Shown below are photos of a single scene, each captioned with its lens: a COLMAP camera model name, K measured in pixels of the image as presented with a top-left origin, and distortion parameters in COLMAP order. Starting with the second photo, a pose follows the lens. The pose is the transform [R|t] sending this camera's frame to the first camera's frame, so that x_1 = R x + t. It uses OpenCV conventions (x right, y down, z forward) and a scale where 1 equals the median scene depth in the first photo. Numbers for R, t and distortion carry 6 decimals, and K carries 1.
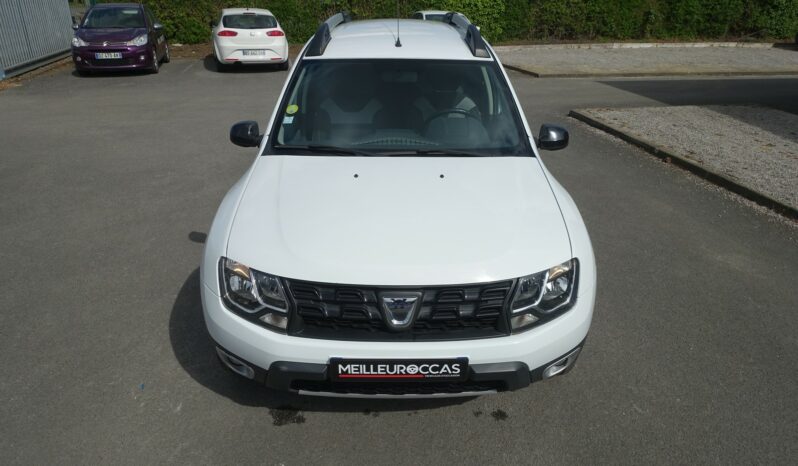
lens RADIAL K [[551.4, 0, 400.9], [0, 551.4, 243.1], [0, 0, 1]] dist [-0.015401, 0.004064]
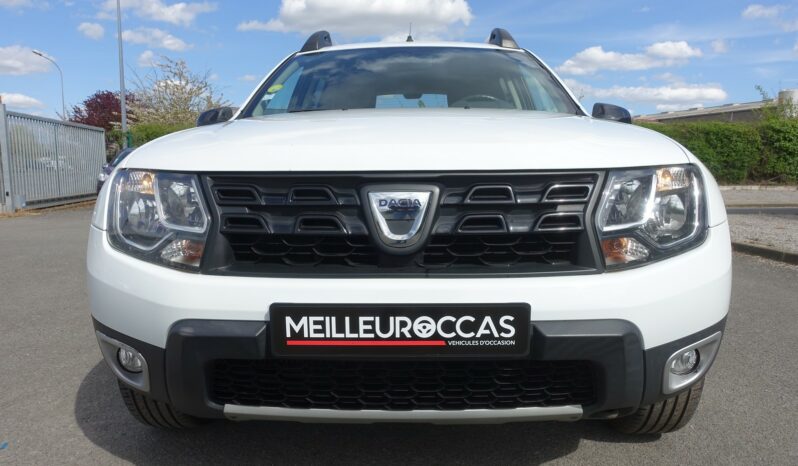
lens RADIAL K [[551.4, 0, 400.5], [0, 551.4, 237.5], [0, 0, 1]] dist [-0.015401, 0.004064]
pose [[0.999053, -0.011780, -0.041874, 0.014789], [-0.001952, 0.949517, -0.313709, 0.217094], [0.043456, 0.313494, 0.948595, 0.327576]]
